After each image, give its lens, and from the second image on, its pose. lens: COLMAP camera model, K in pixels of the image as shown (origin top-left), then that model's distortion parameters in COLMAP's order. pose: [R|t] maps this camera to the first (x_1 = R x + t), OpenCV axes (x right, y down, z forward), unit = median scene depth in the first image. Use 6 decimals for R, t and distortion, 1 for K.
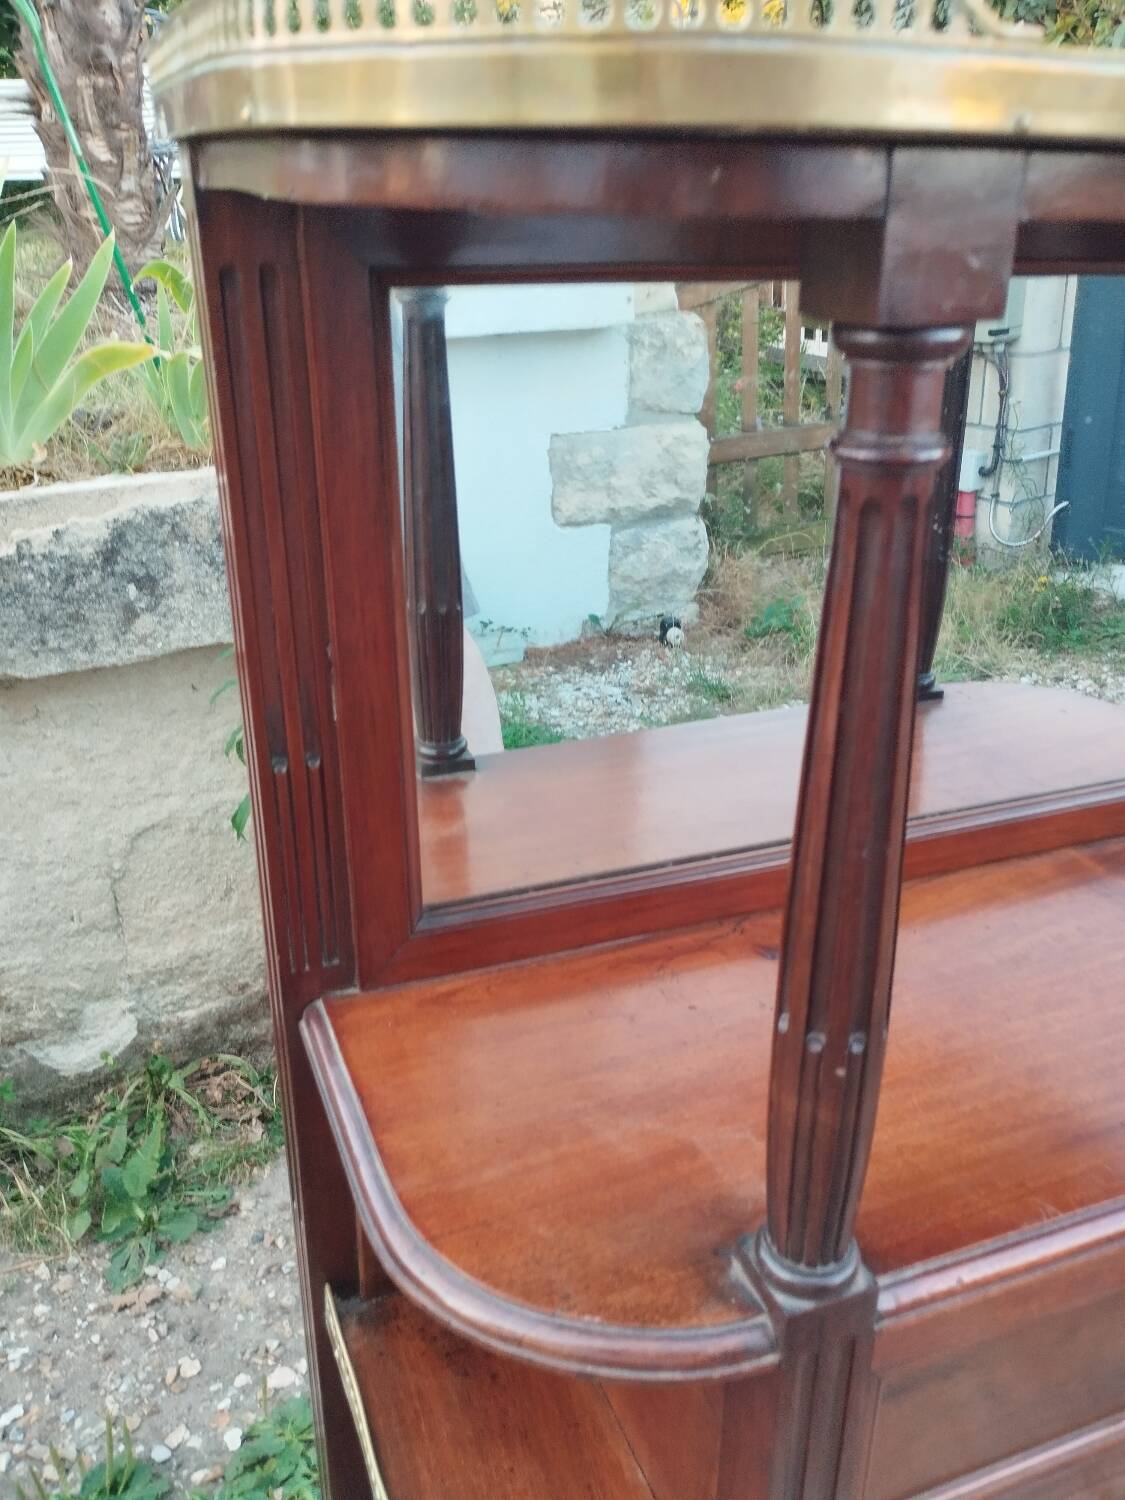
lens RADIAL K [[1273.9, 0, 589.2], [0, 1273.9, 752.0], [0, 0, 1]] dist [0.065671, -0.099197]
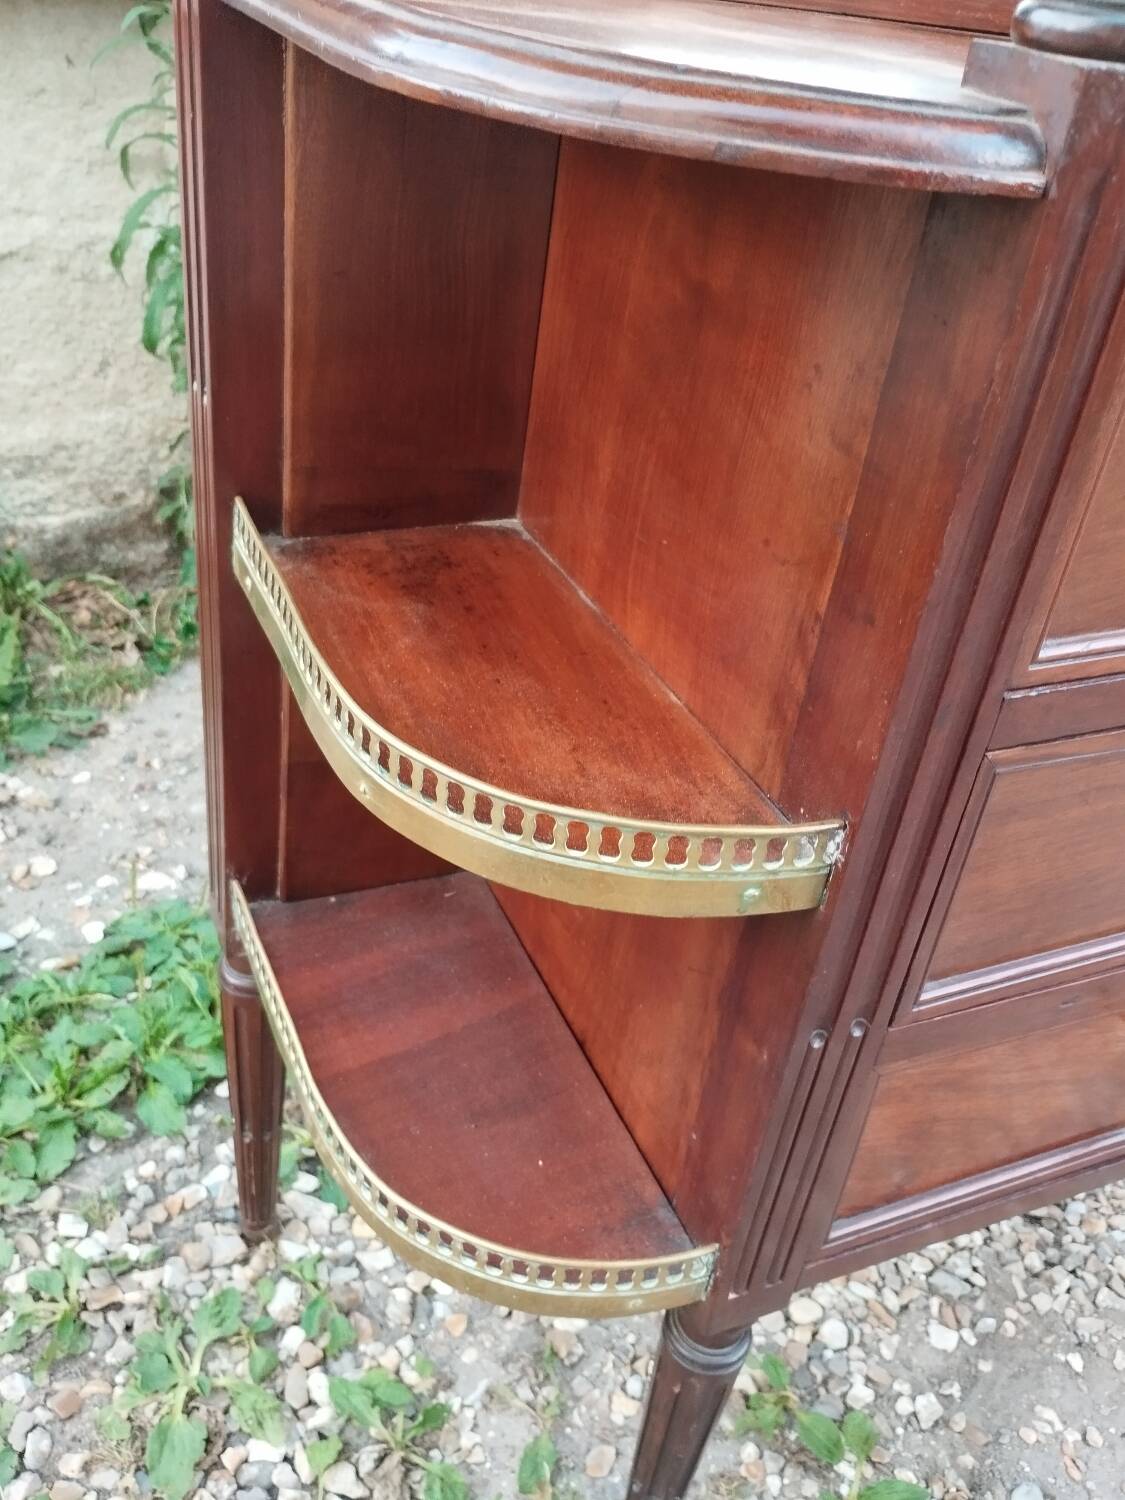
lens RADIAL K [[1301.5, 0, 569.0], [0, 1301.5, 736.2], [0, 0, 1]] dist [0.065629, -0.097509]
pose [[0.994745, 0.071149, 0.073626, -0.030279], [-0.080468, 0.987911, 0.132502, 0.205669], [-0.063309, -0.137731, 0.988444, 0.115484]]
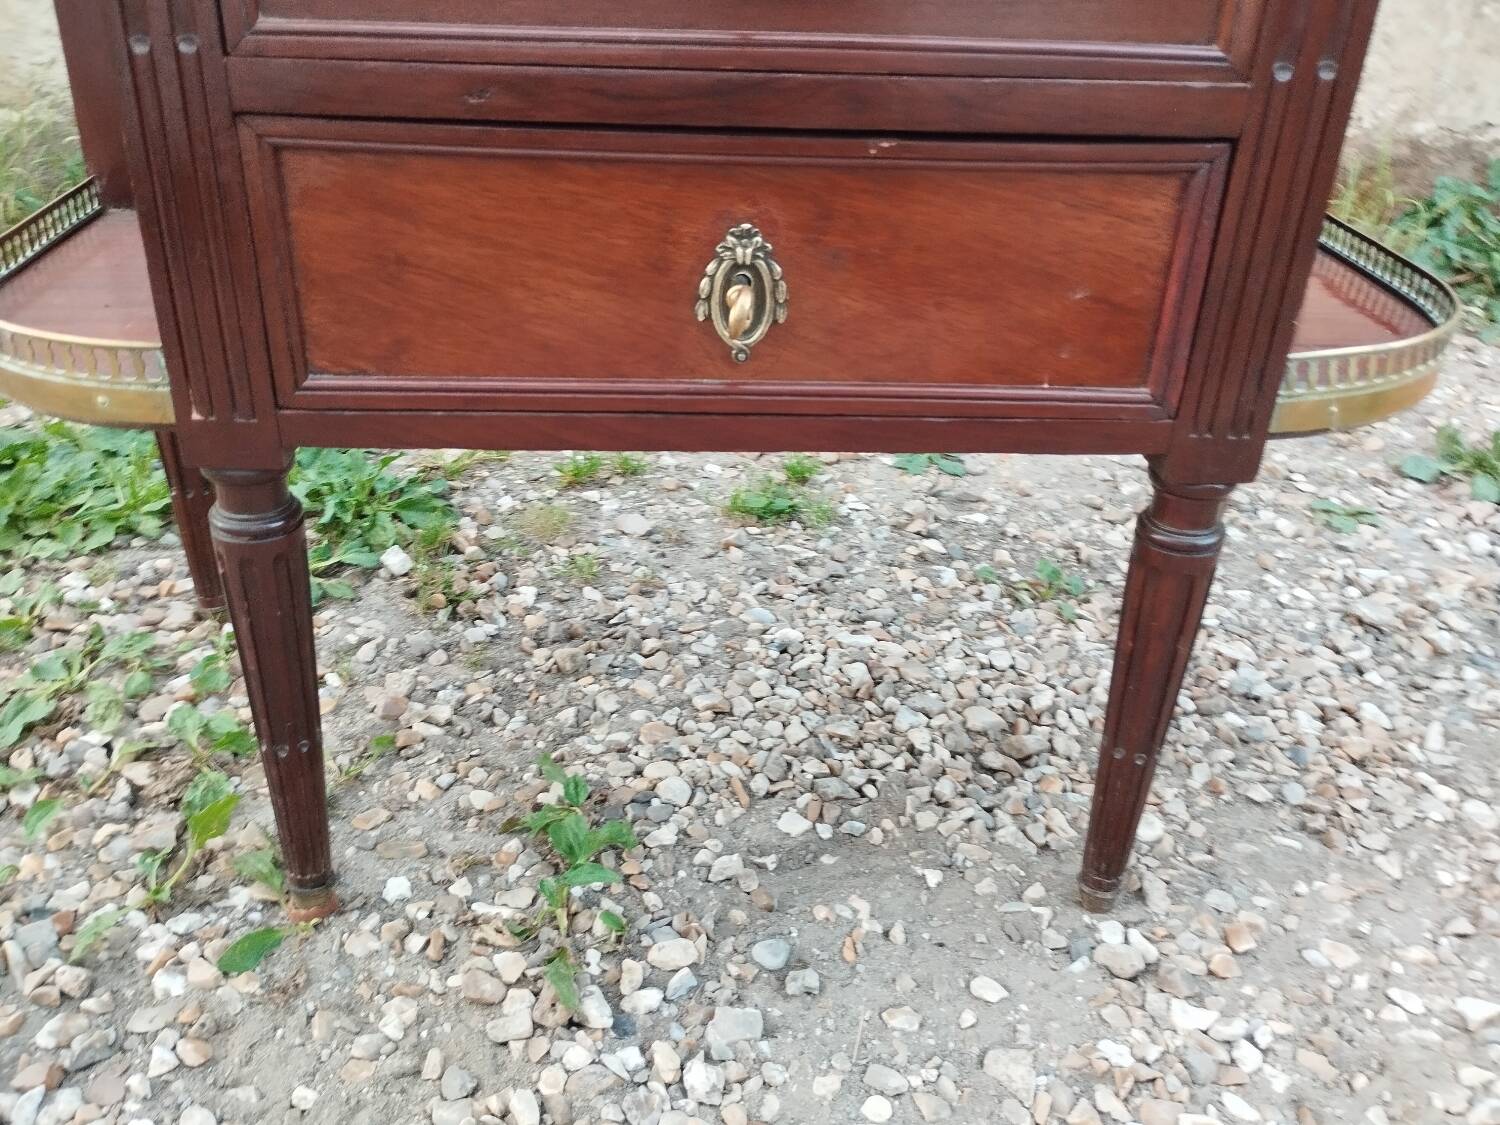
lens RADIAL K [[1273.9, 0, 745.0], [0, 1273.9, 580.2], [0, 0, 1]] dist [0.065671, -0.099197]
pose [[0.937756, 0.180209, -0.296881, 0.282027], [-0.154962, 0.982142, 0.106691, 0.369049], [0.310806, -0.054045, 0.948936, 0.153381]]
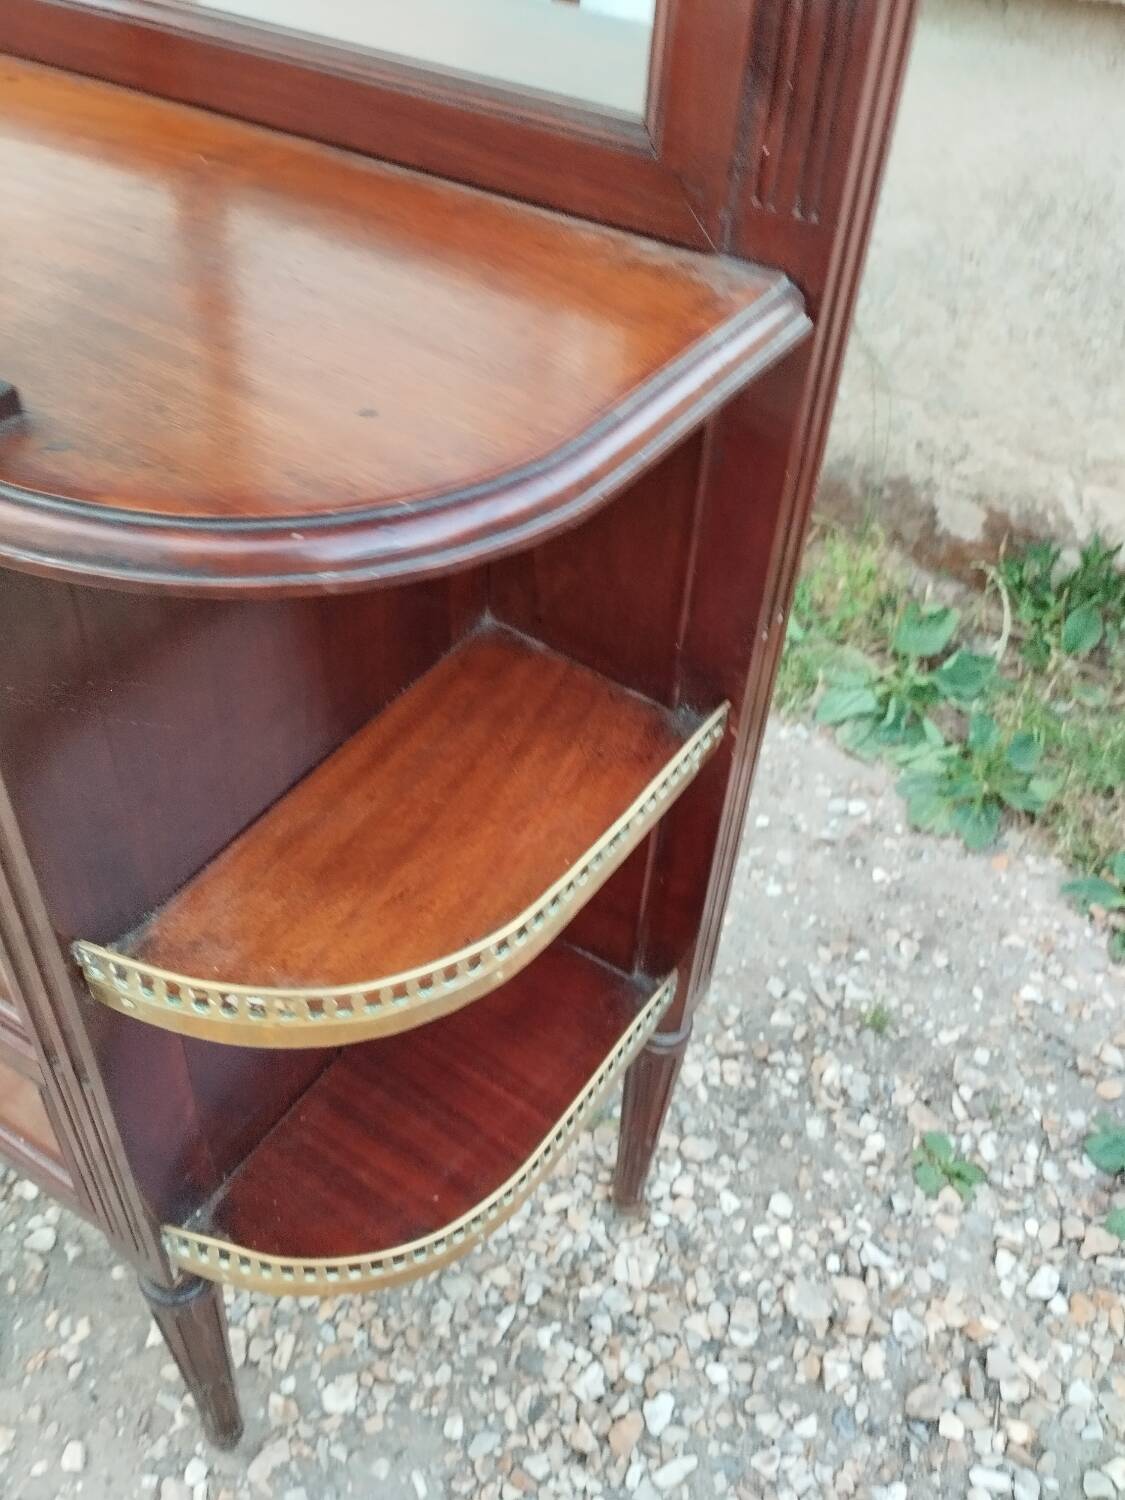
lens RADIAL K [[1305.8, 0, 569.9], [0, 1305.8, 743.1], [0, 0, 1]] dist [0.050907, -0.086161]
pose [[0.586731, 0.546713, -0.597371, 0.527347], [-0.376917, 0.837289, 0.396082, 0.011646], [0.716715, -0.007234, 0.697328, 0.331411]]
